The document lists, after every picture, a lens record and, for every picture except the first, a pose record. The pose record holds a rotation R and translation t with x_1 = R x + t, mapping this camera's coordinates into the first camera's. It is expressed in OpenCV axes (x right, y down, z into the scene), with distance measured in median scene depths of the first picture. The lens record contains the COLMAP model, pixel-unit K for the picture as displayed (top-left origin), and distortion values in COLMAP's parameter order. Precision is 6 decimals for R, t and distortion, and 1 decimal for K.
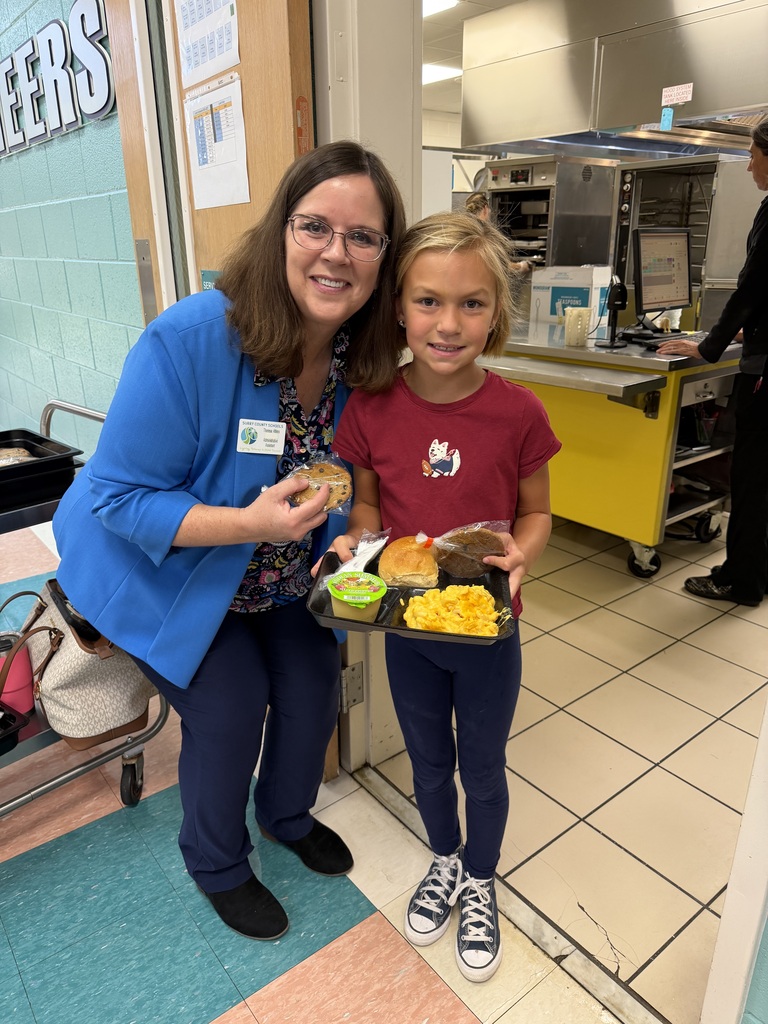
lens RADIAL K [[723.9, 0, 381.1], [0, 723.9, 510.9], [0, 0, 1]] dist [-0.010997, -0.001994]
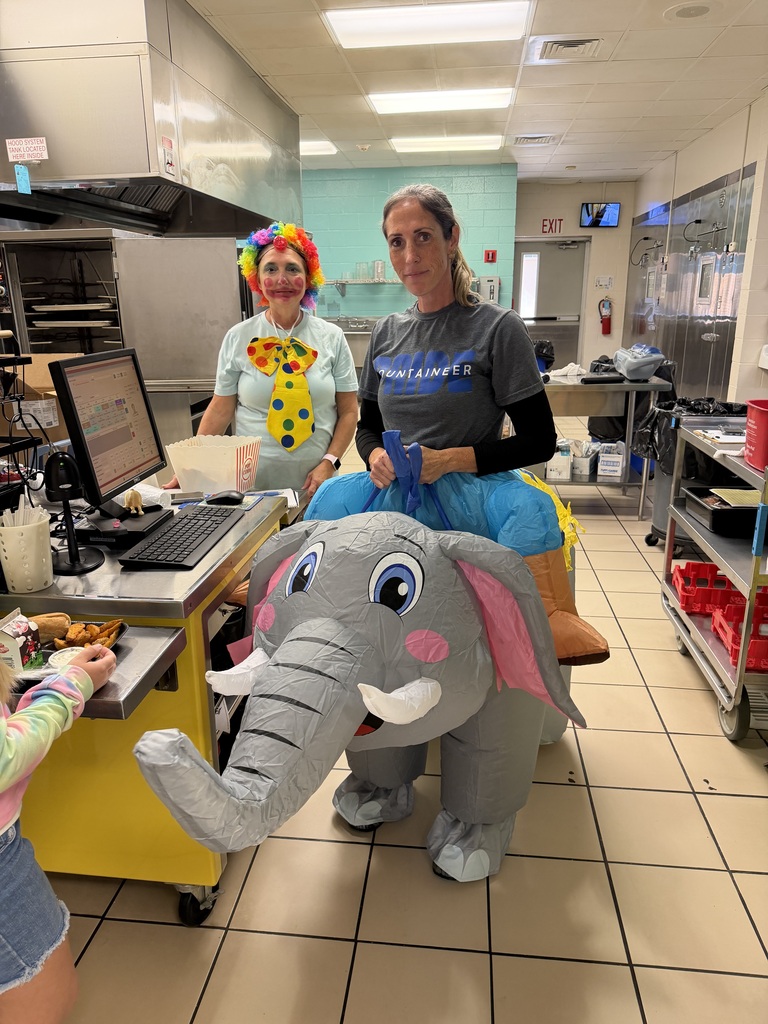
lens RADIAL K [[723.9, 0, 383.0], [0, 723.9, 513.2], [0, 0, 1]] dist [-0.010997, -0.001994]
pose [[0.706467, -0.198025, 0.679478, 0.066387], [0.245305, 0.969060, 0.027371, -0.121229], [-0.663875, 0.147342, 0.733185, 0.227516]]
